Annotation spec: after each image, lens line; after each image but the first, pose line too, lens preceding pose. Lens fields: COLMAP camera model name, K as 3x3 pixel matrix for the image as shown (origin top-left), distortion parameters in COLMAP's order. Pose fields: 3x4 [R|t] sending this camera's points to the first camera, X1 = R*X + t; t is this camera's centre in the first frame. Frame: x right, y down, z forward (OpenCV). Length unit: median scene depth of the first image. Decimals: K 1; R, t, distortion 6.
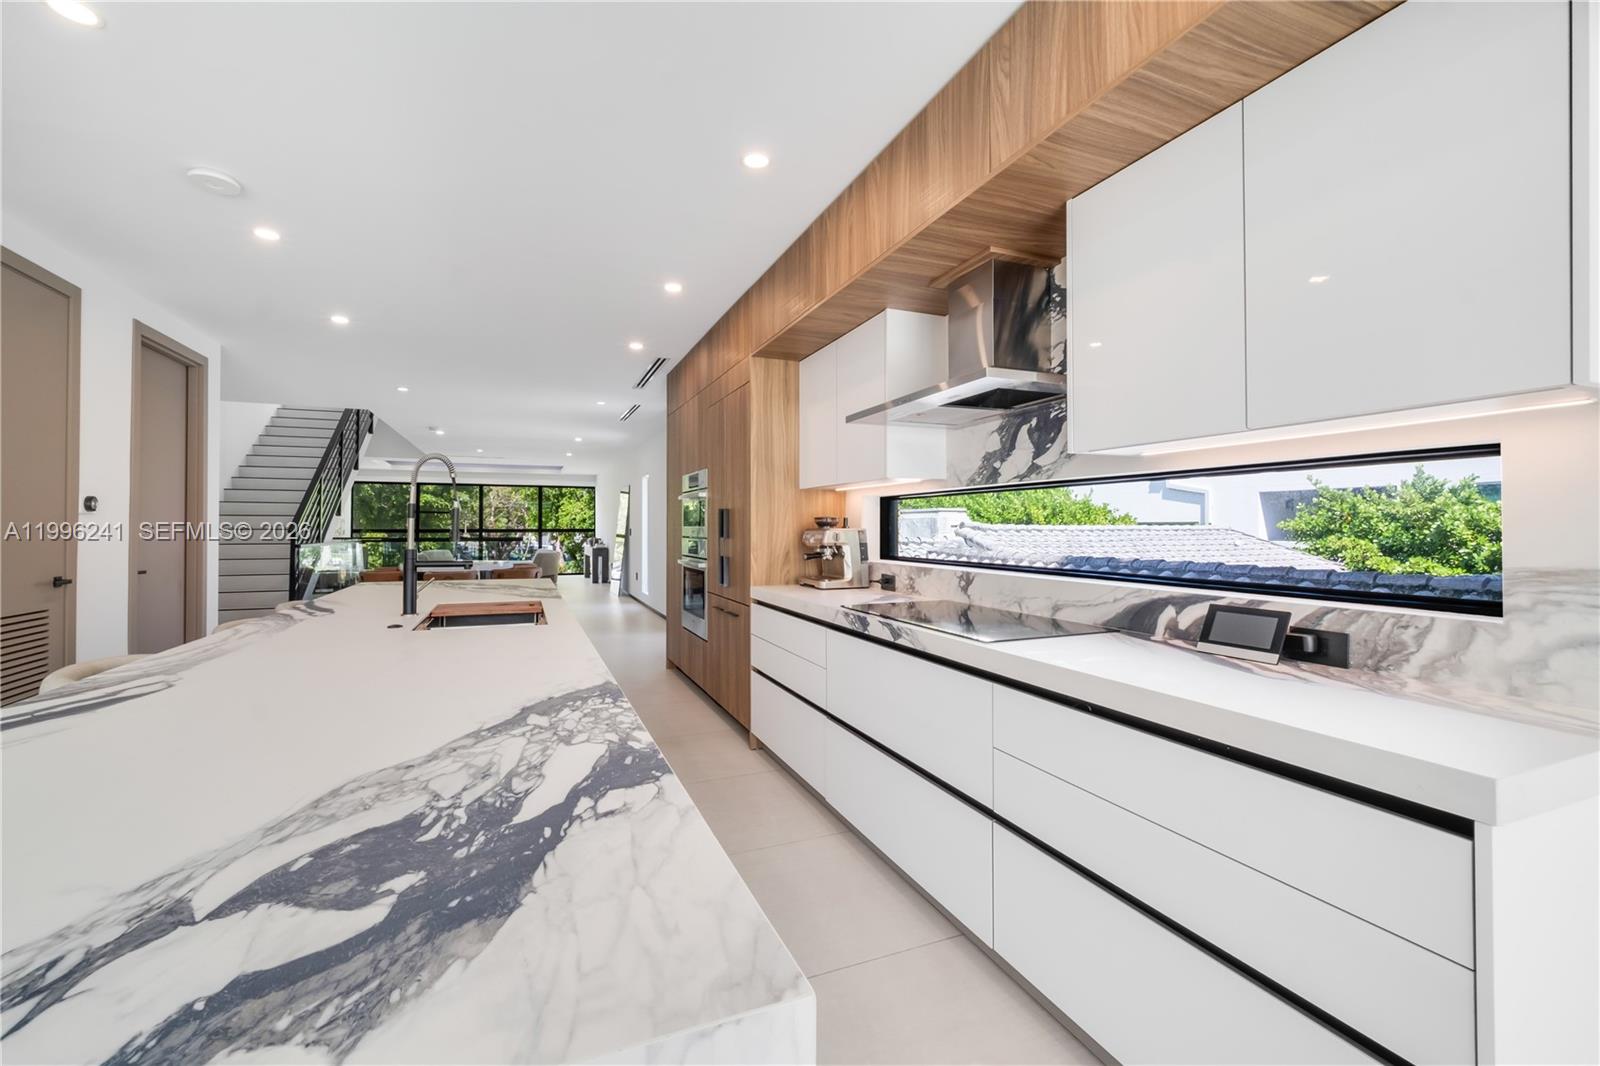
lens RADIAL K [[662.3, 0, 777.2], [0, 662.3, 523.8], [0, 0, 1]] dist [-0.002474, -0.002355]
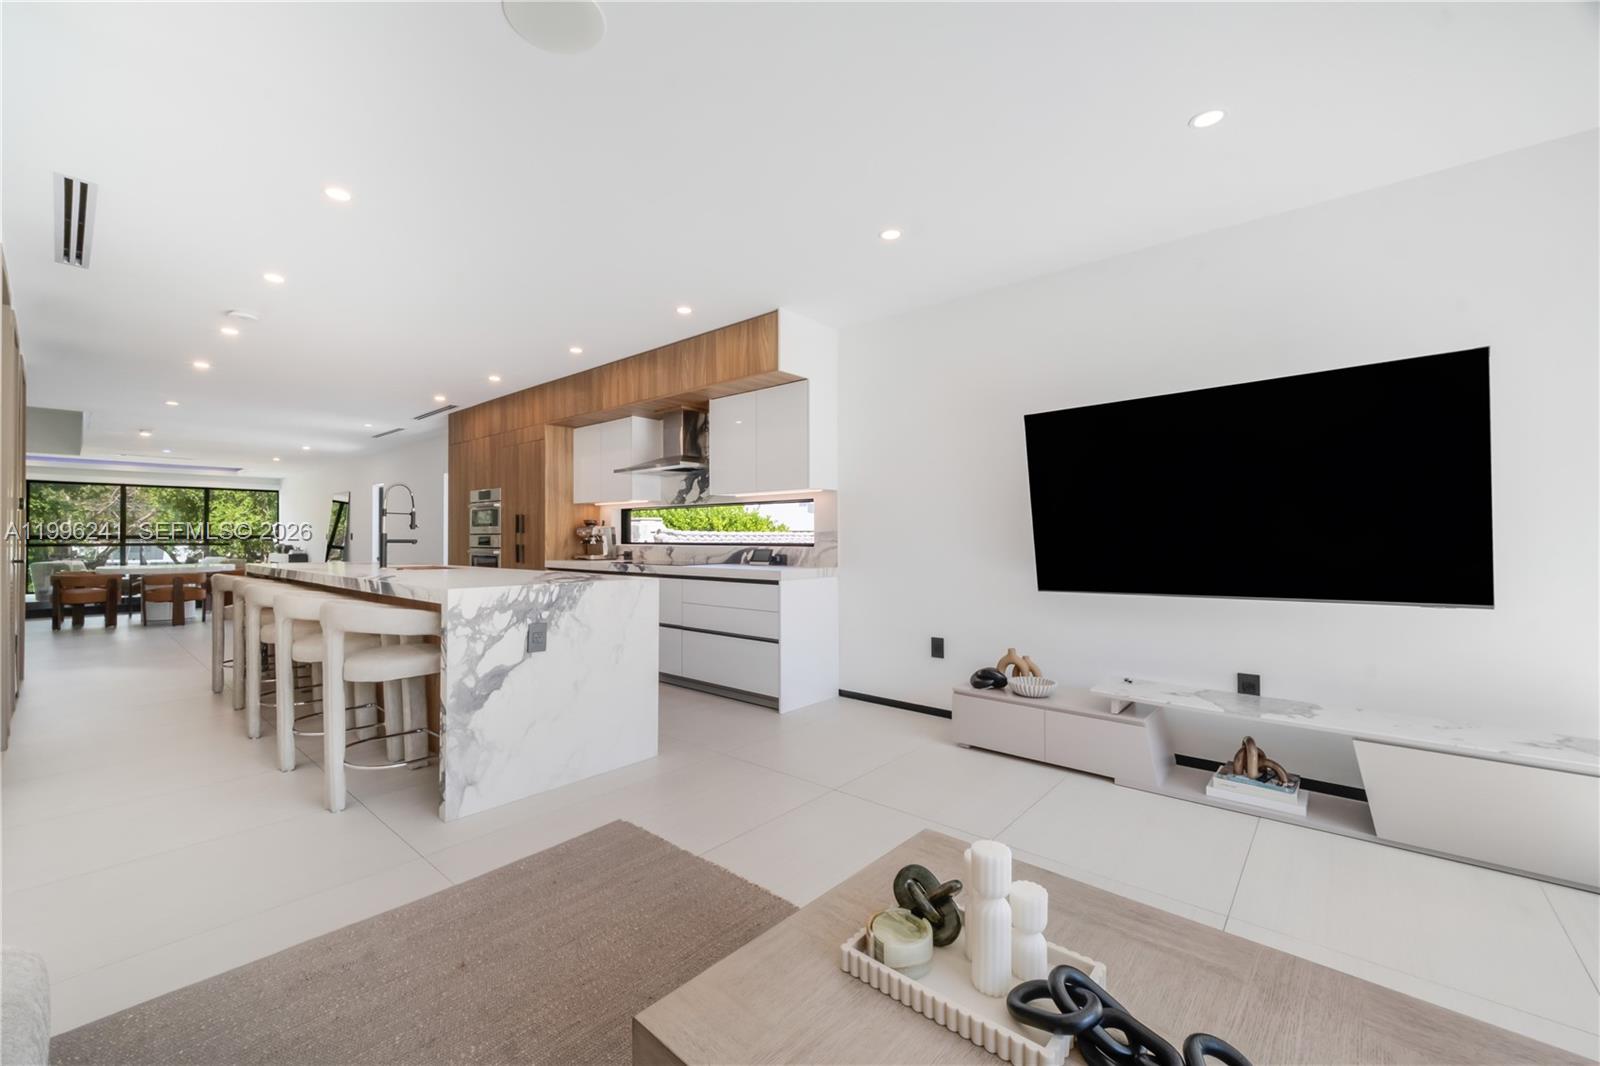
lens RADIAL K [[635.6, 0, 788.7], [0, 635.6, 532.4], [0, 0, 1]] dist [-0.003589, -0.000026]
pose [[0.887654, 0.001740, 0.460507, -0.228709], [-0.000907, 0.999998, -0.002031, 0.024595], [-0.460509, 0.001385, 0.887654, -0.711506]]
